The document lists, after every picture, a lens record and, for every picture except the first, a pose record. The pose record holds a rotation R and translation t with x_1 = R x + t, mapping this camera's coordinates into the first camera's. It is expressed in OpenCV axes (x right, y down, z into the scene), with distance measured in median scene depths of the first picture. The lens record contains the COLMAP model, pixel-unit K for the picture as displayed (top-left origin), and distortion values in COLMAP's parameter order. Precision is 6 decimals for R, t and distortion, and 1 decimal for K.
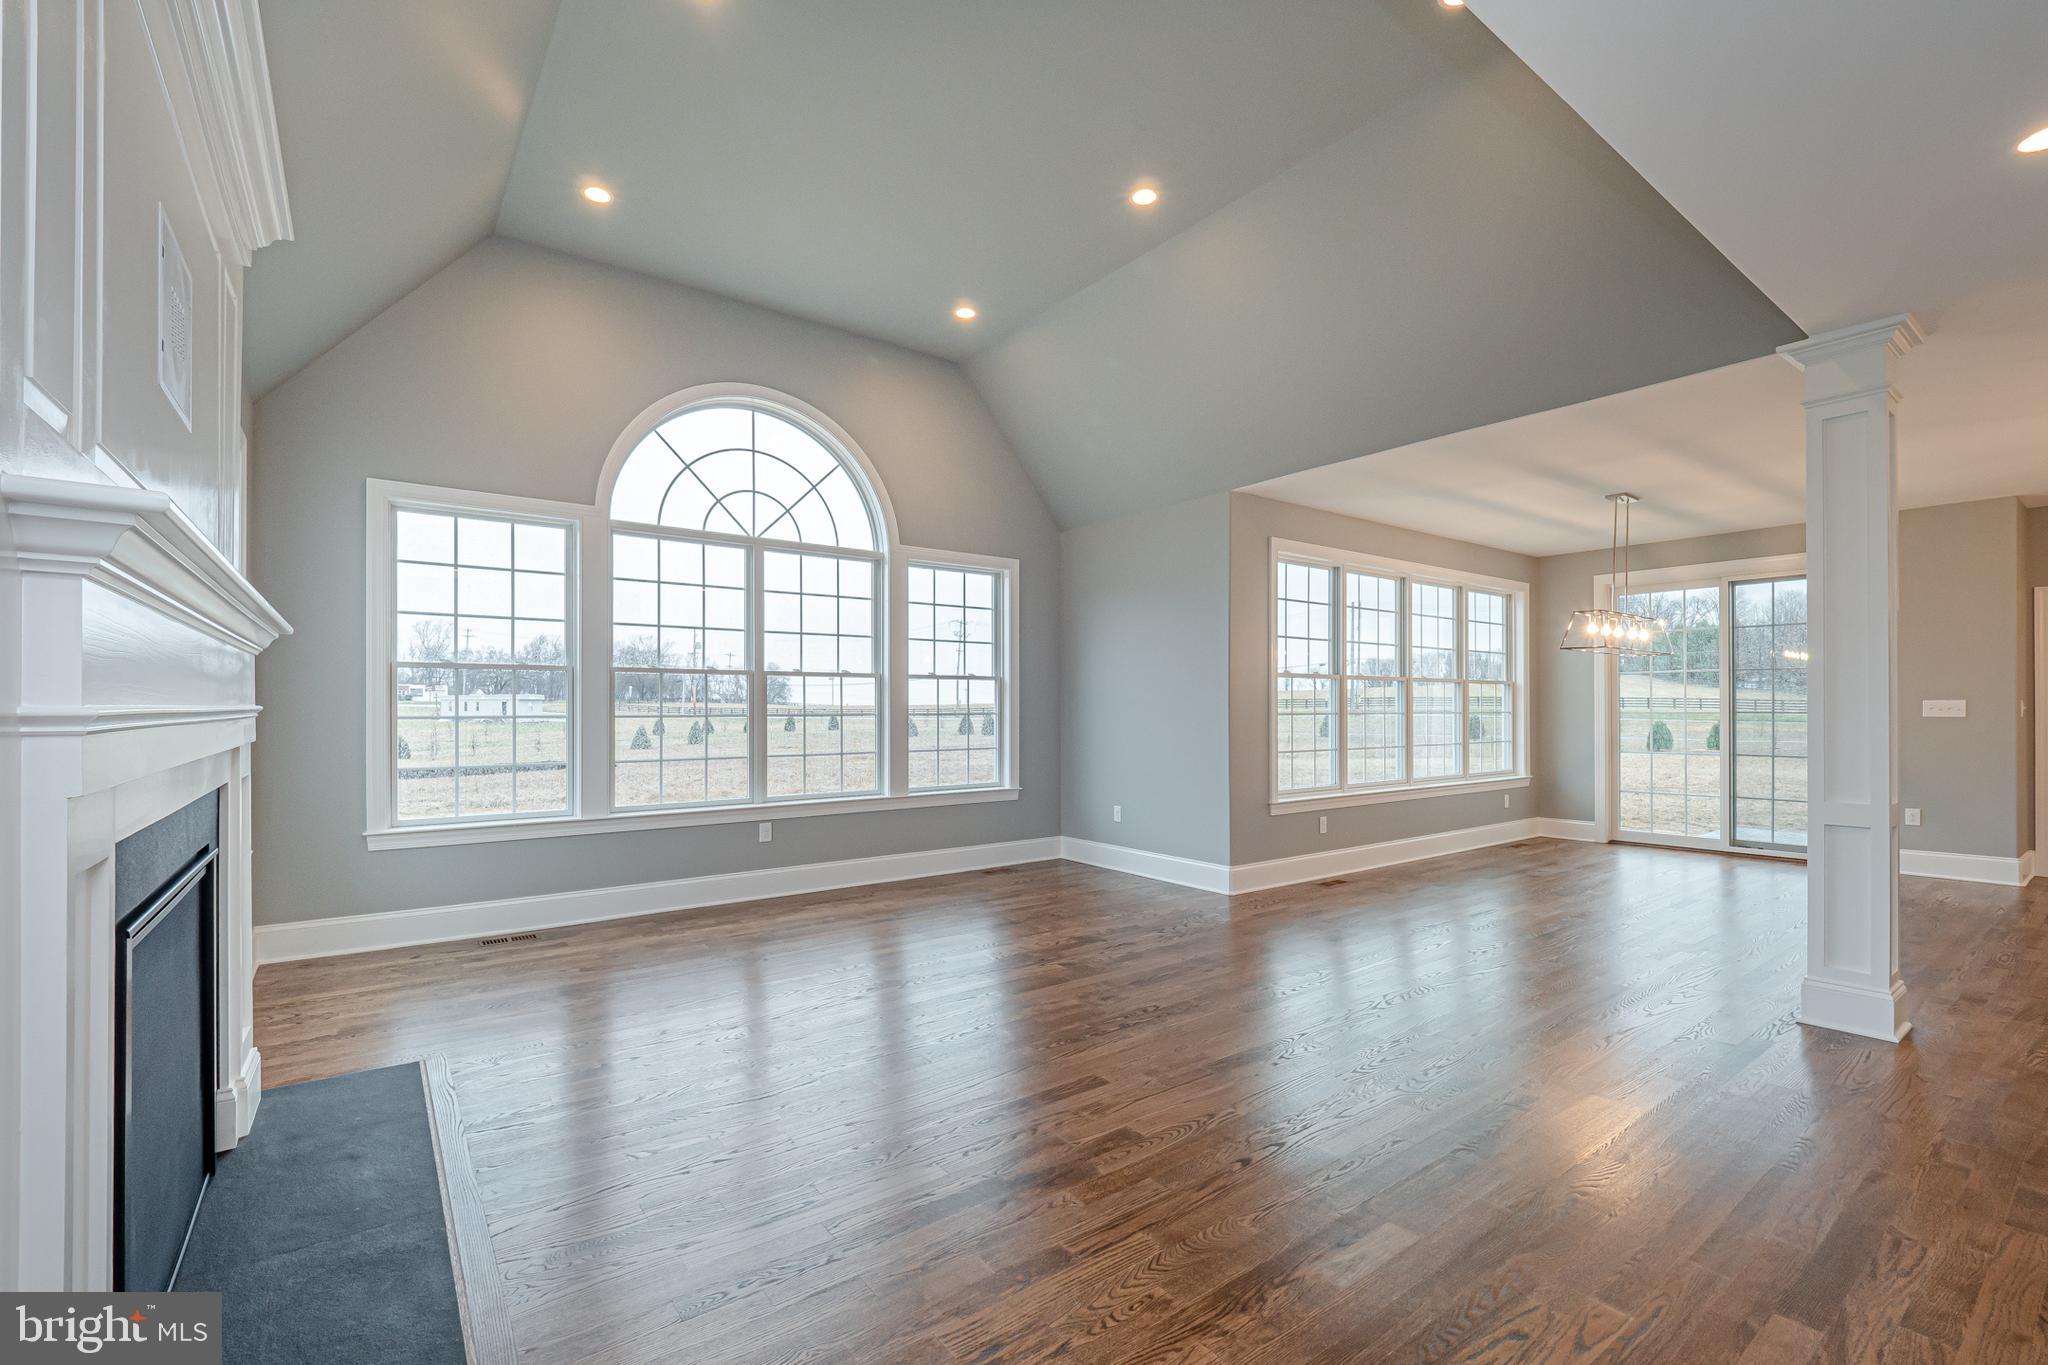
lens RADIAL K [[872.7, 0, 989.8], [0, 872.7, 701.5], [0, 0, 1]] dist [0.004219, -0.003726]
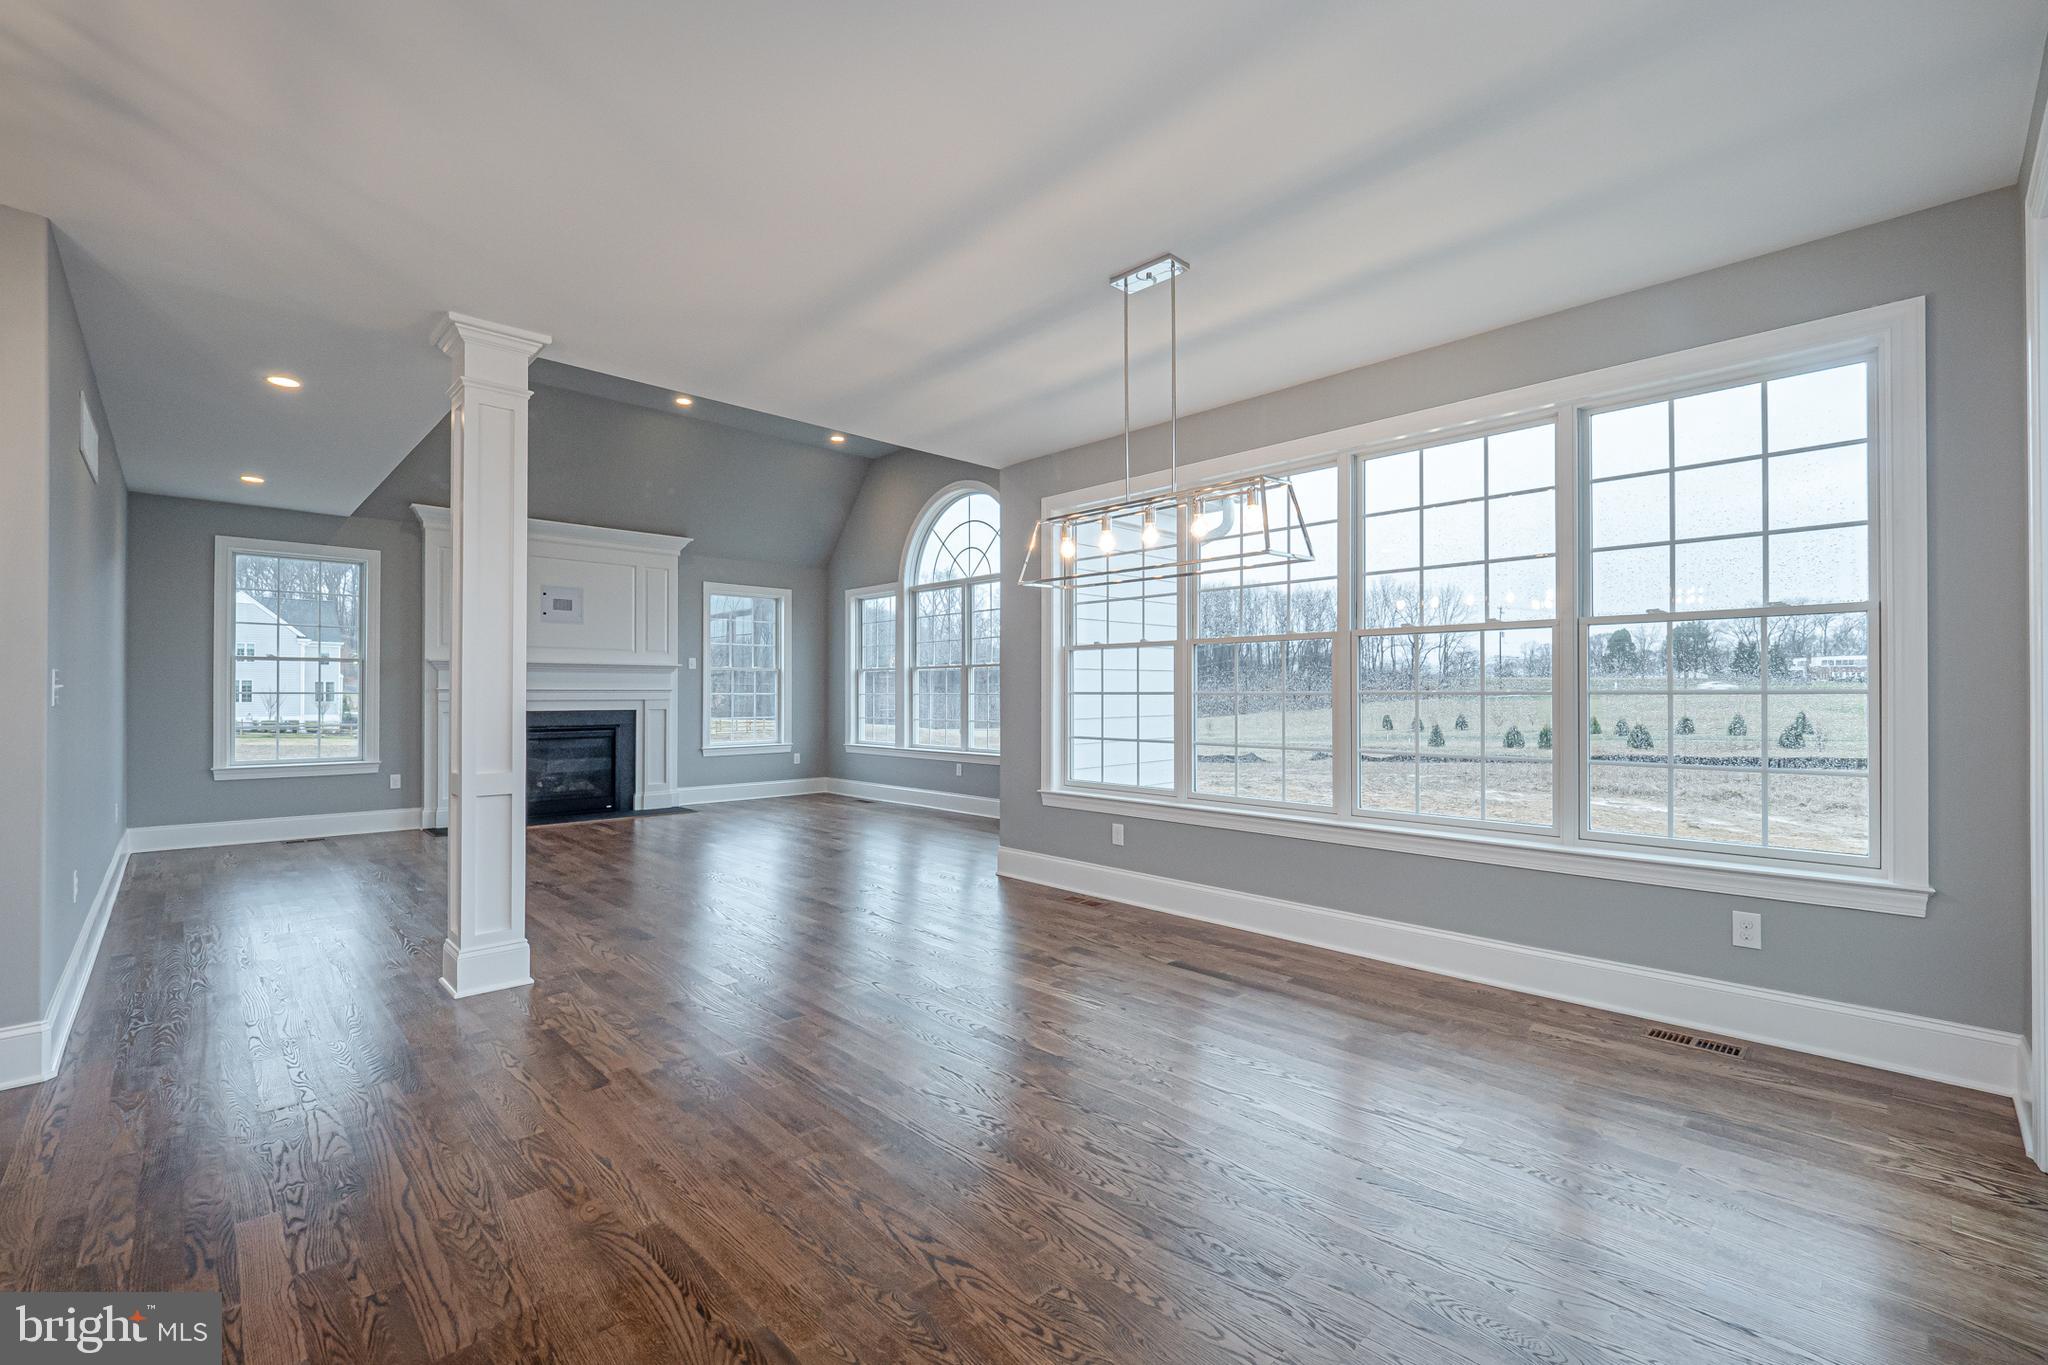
lens RADIAL K [[872.7, 0, 1023.9], [0, 872.7, 689.0], [0, 0, 1]] dist [0.004219, -0.003726]
pose [[0.135318, -0.004665, -0.990791, 1.260725], [0.011812, 0.999925, -0.003095, 0.012656], [0.990732, -0.011285, 0.135363, 0.889517]]
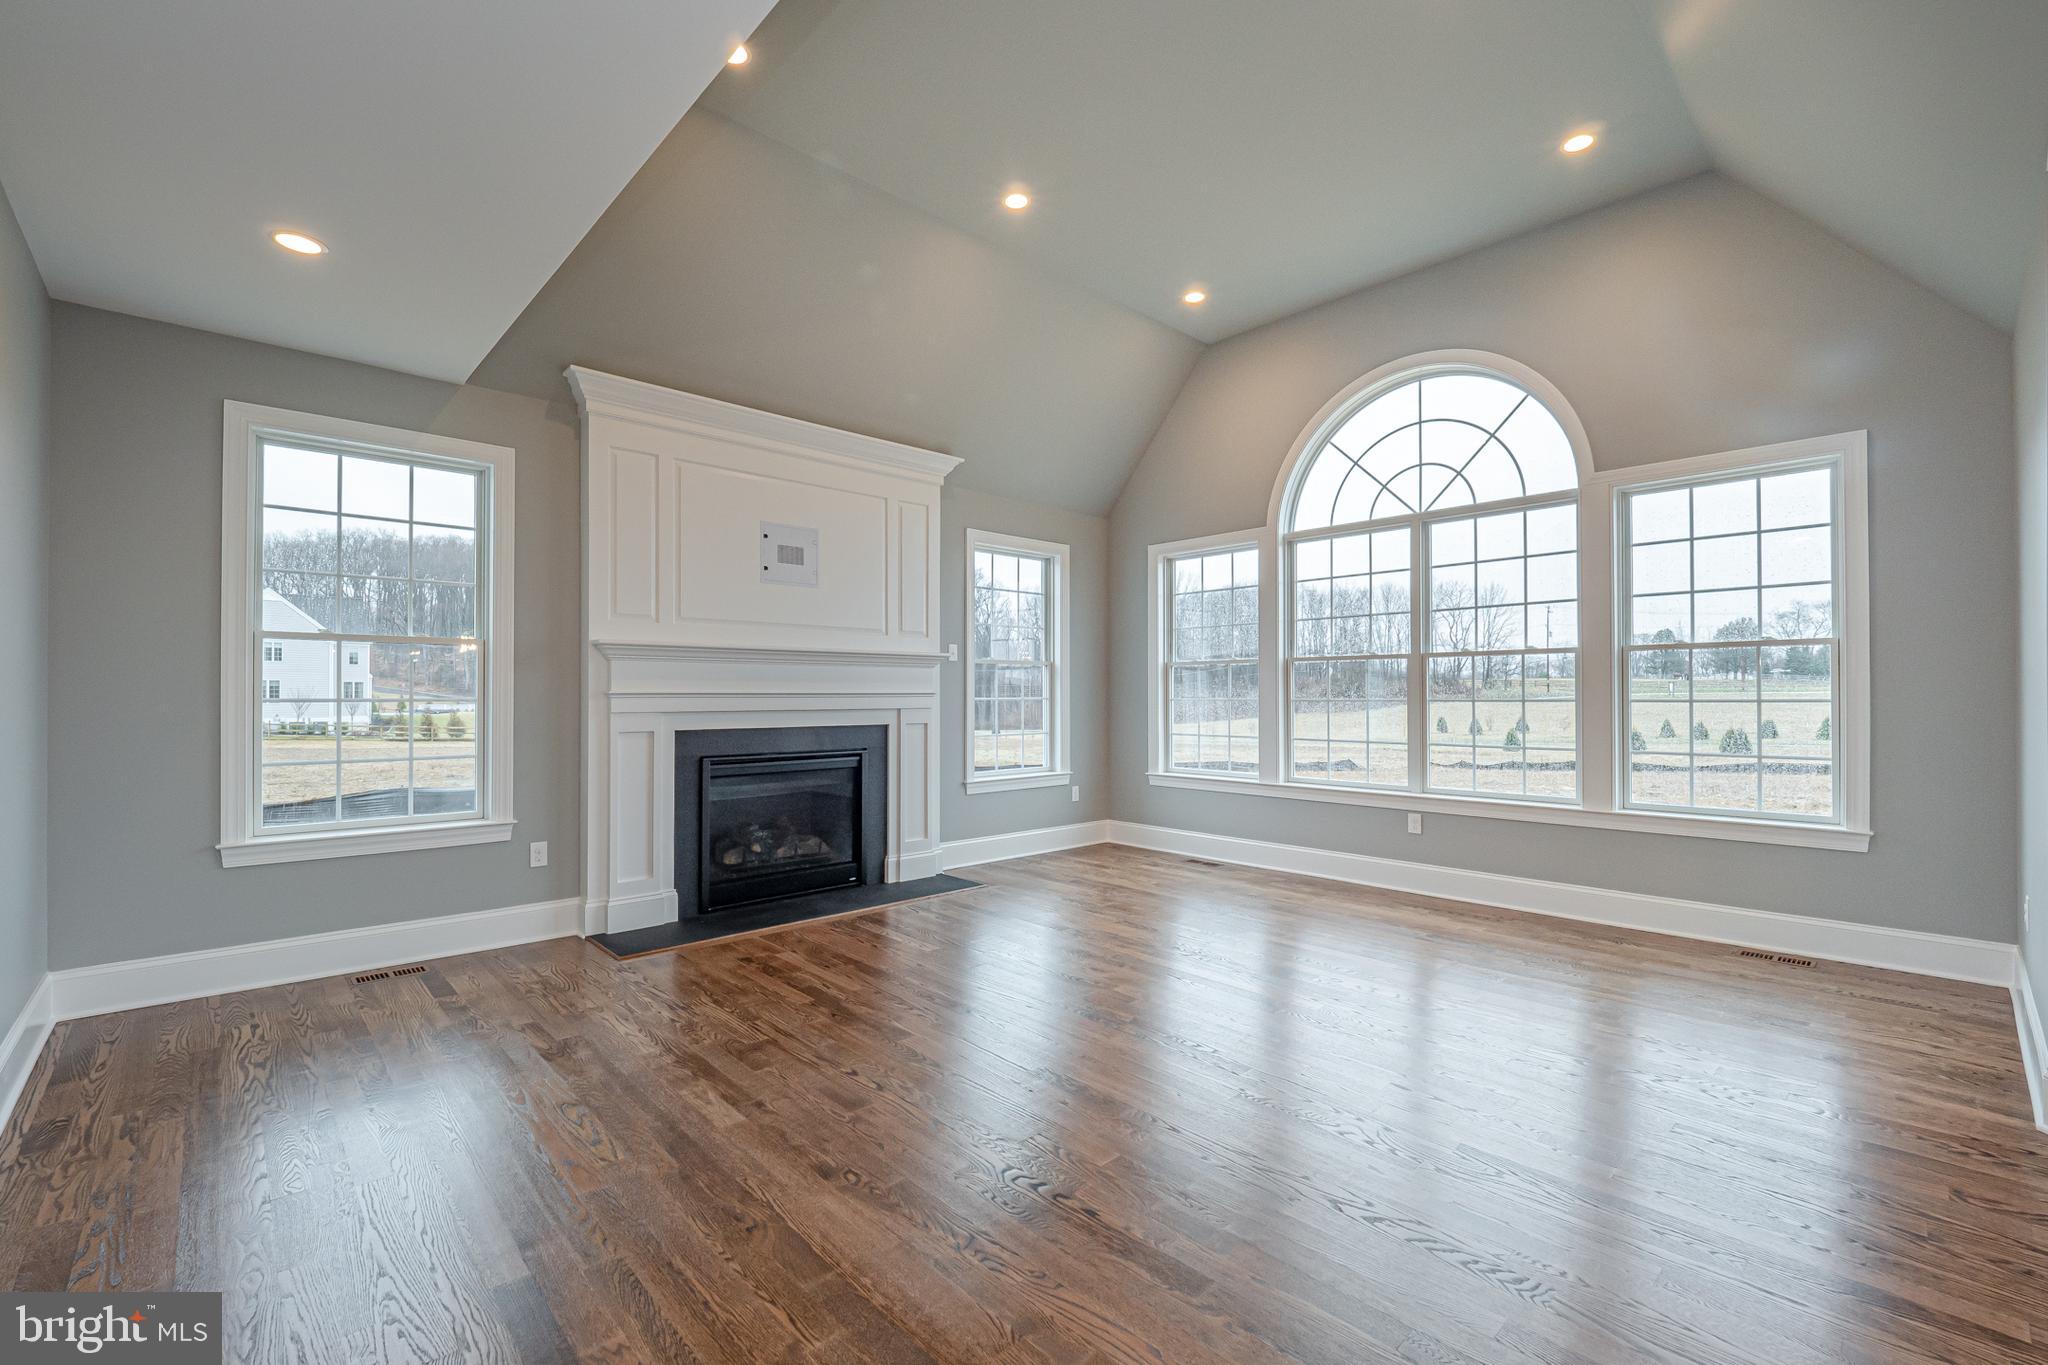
lens RADIAL K [[872.7, 0, 1021.8], [0, 872.7, 693.1], [0, 0, 1]] dist [0.004219, -0.003726]
pose [[0.116656, -0.000858, -0.993172, 0.627166], [0.011301, 0.999936, 0.000463, 0.002910], [0.993108, -0.011278, 0.116658, 0.456784]]
